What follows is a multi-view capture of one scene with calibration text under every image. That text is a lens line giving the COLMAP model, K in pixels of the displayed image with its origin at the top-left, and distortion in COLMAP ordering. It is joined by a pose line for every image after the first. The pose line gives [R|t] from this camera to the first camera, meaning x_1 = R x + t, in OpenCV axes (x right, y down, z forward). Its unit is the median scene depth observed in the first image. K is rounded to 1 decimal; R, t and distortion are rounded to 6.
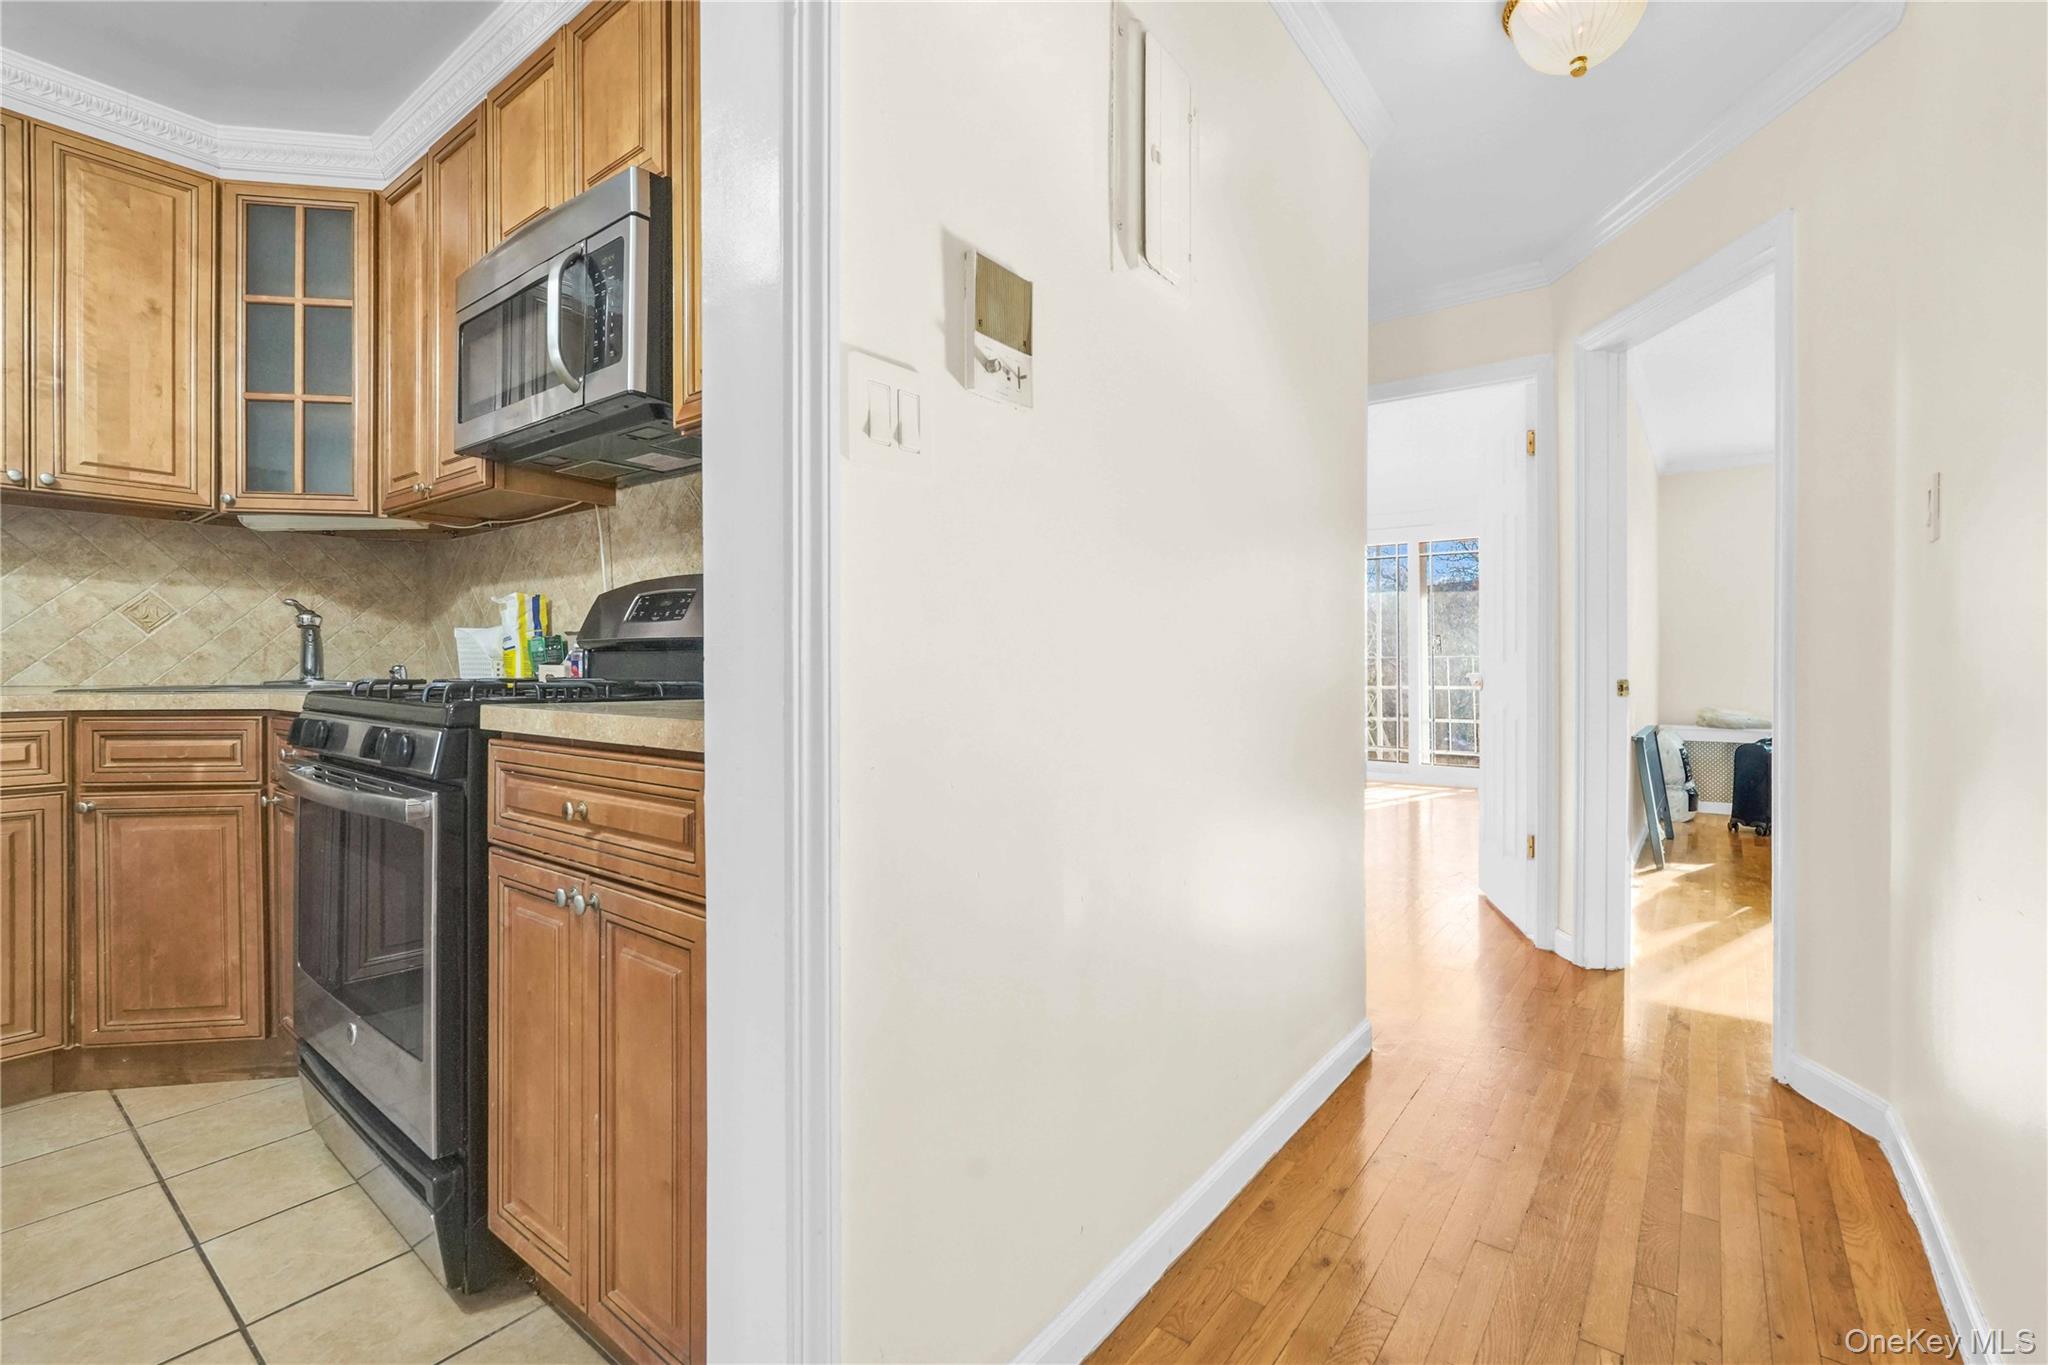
lens RADIAL K [[903.8, 0, 1024.2], [0, 903.8, 669.4], [0, 0, 1]] dist [-0.015086, 0.007662]
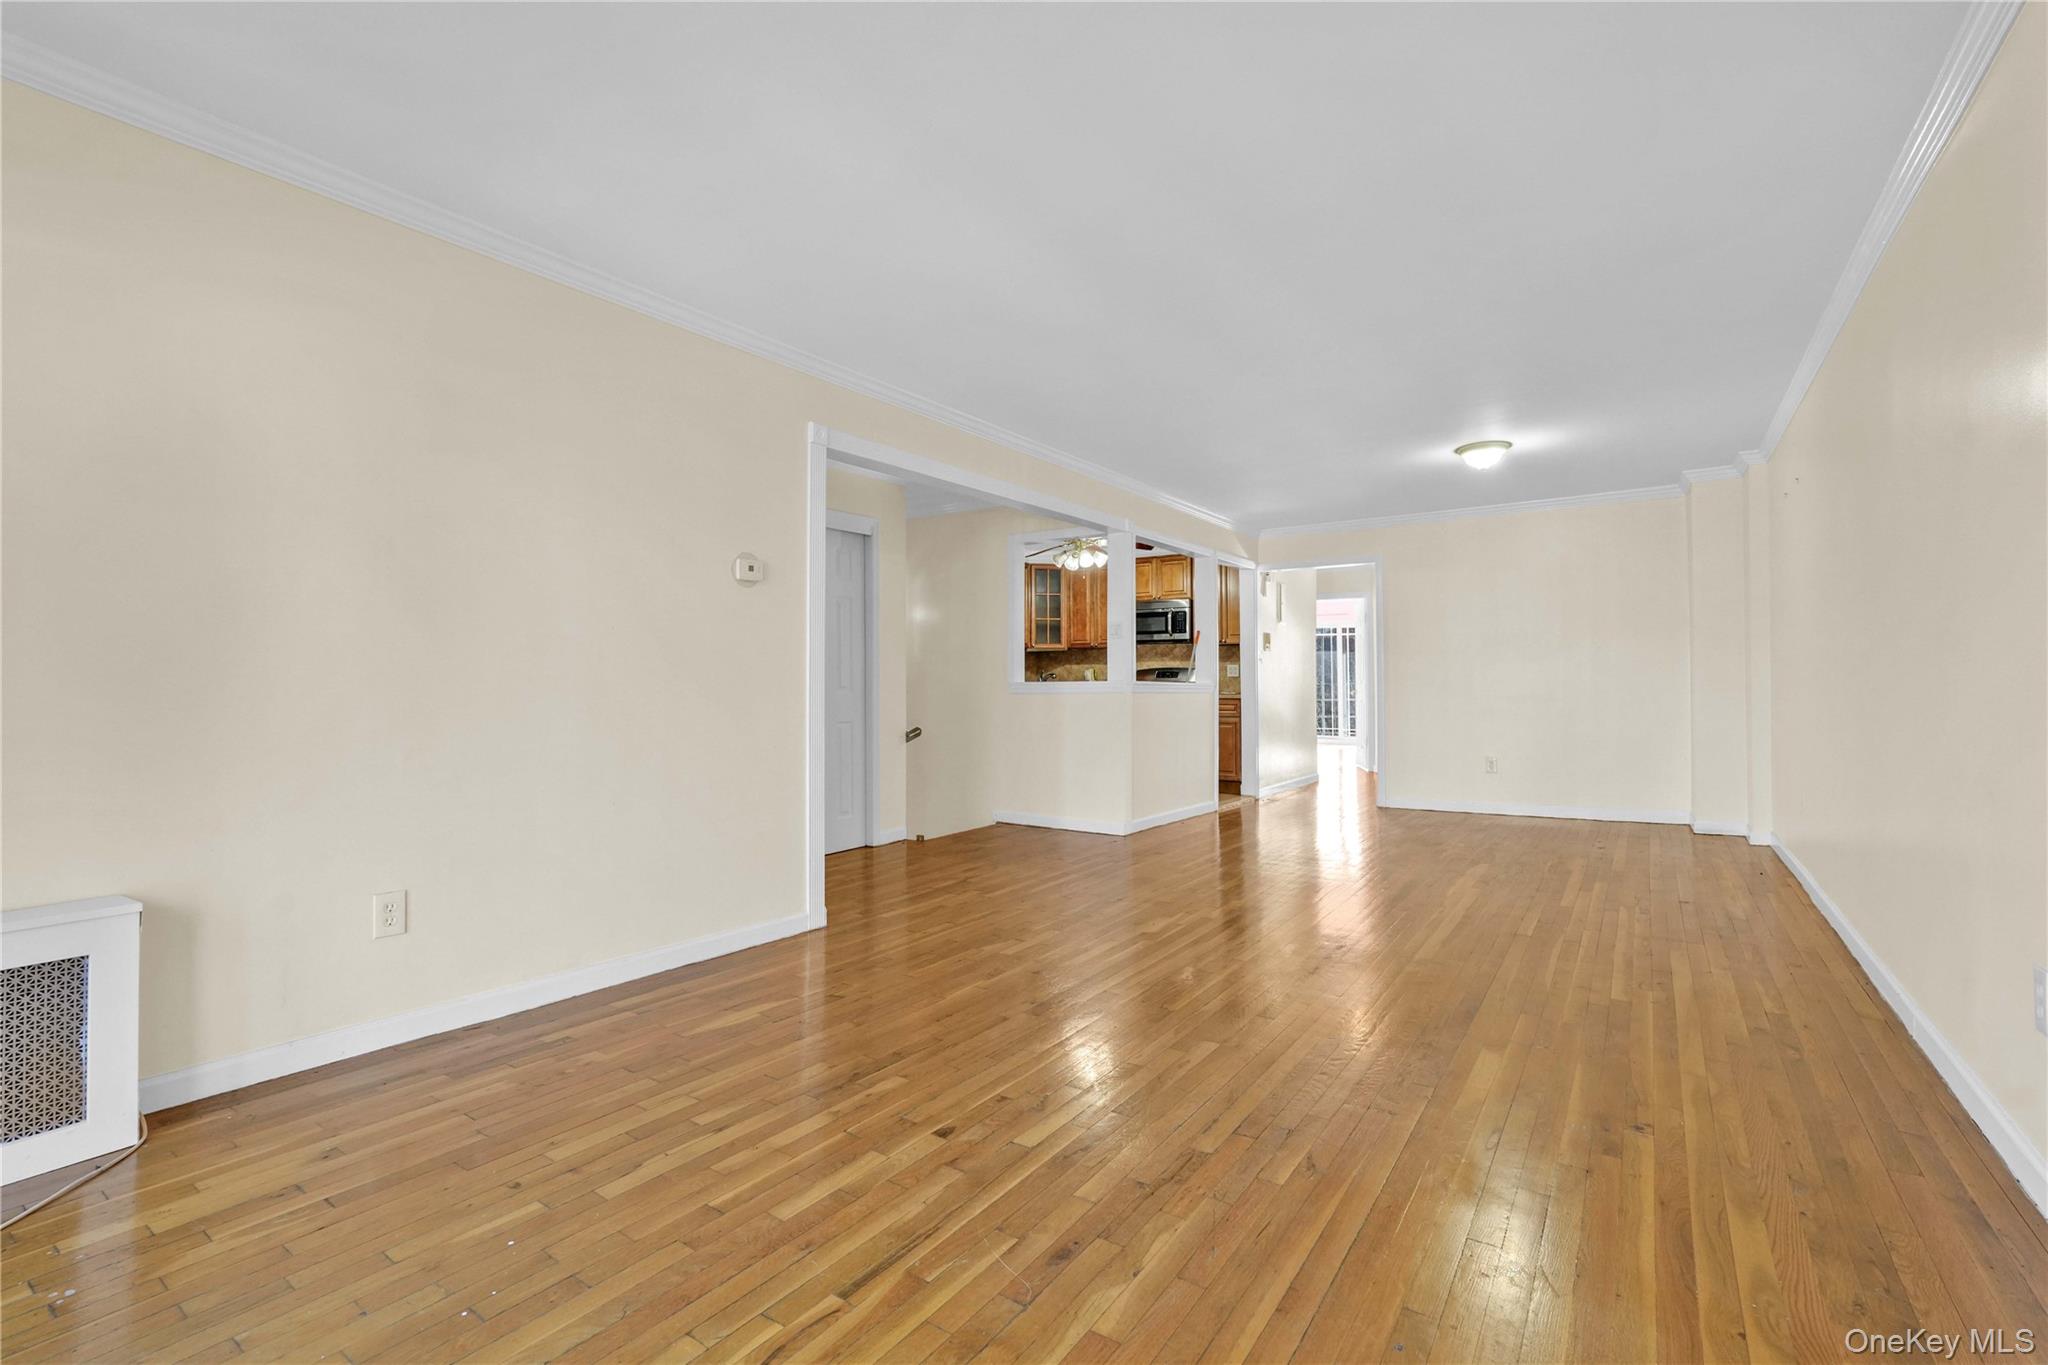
lens RADIAL K [[903.8, 0, 1024.2], [0, 903.8, 669.4], [0, 0, 1]] dist [-0.015086, 0.007662]
pose [[0.998654, 0.000259, 0.051869, -1.202898], [0.000952, 0.999727, -0.023325, 0.007502], [-0.051861, 0.023343, 0.998381, -3.135665]]
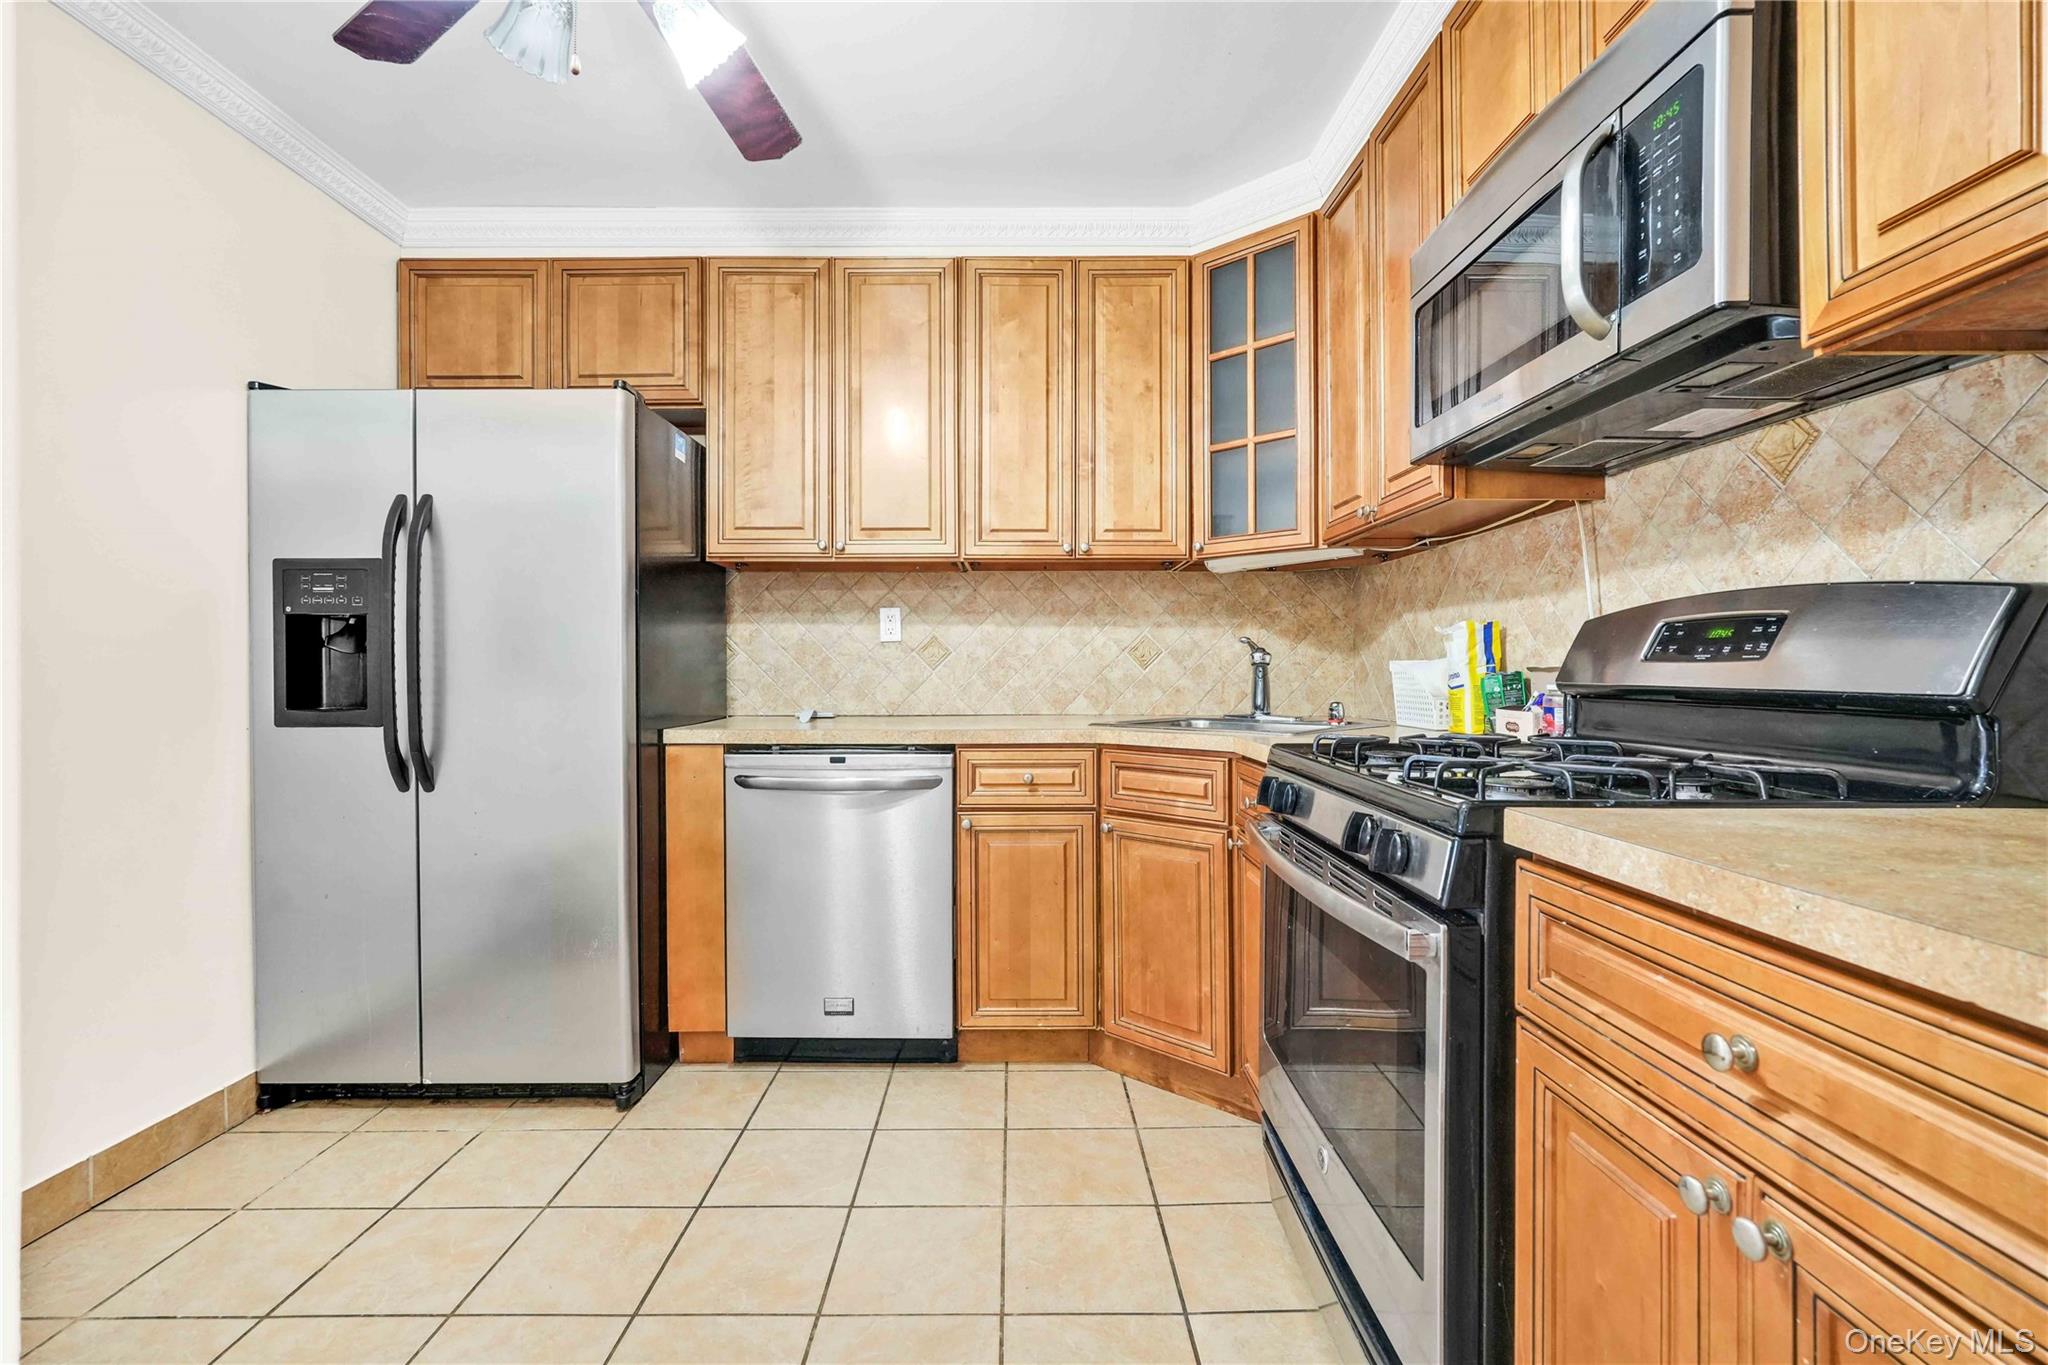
lens RADIAL K [[903.8, 0, 1024.2], [0, 903.8, 669.4], [0, 0, 1]] dist [-0.015086, 0.007662]
pose [[0.621794, -0.005053, -0.783165, -0.175646], [0.000638, 0.999982, -0.005945, -0.038205], [0.783181, 0.003196, 0.621786, 0.169083]]
